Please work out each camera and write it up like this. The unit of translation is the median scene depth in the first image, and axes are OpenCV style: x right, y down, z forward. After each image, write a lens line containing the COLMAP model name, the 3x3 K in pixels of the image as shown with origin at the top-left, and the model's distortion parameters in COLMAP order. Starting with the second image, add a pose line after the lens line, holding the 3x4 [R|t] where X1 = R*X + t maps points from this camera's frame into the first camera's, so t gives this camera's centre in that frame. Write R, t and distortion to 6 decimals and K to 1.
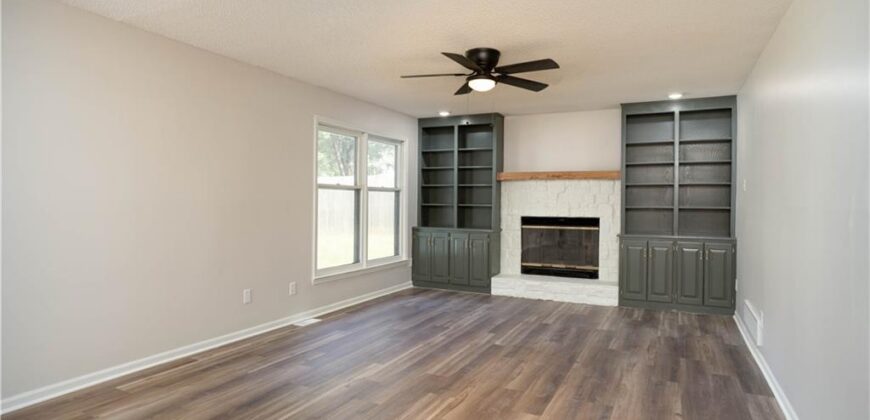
lens RADIAL K [[489.4, 0, 436.4], [0, 489.4, 207.7], [0, 0, 1]] dist [-0.027229, 0.010842]
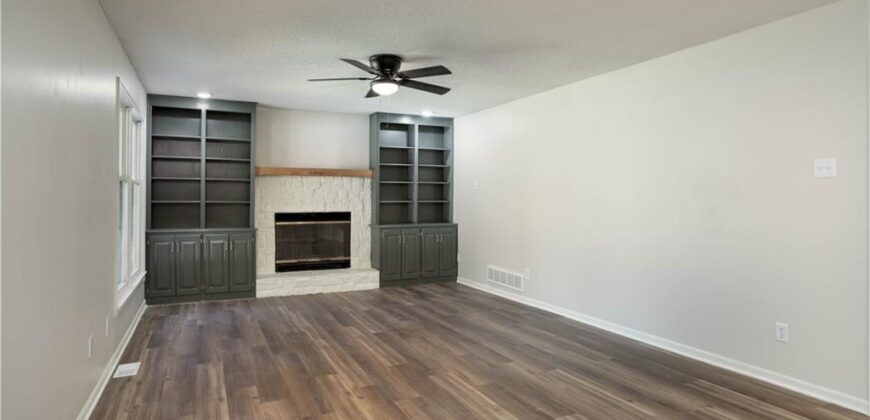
lens RADIAL K [[489.4, 0, 441.0], [0, 489.4, 205.5], [0, 0, 1]] dist [-0.027229, 0.010842]
pose [[0.607853, -0.015405, 0.793900, -0.416105], [0.015446, 0.999852, 0.007575, 0.001004], [-0.793899, 0.007657, 0.608001, 0.166245]]
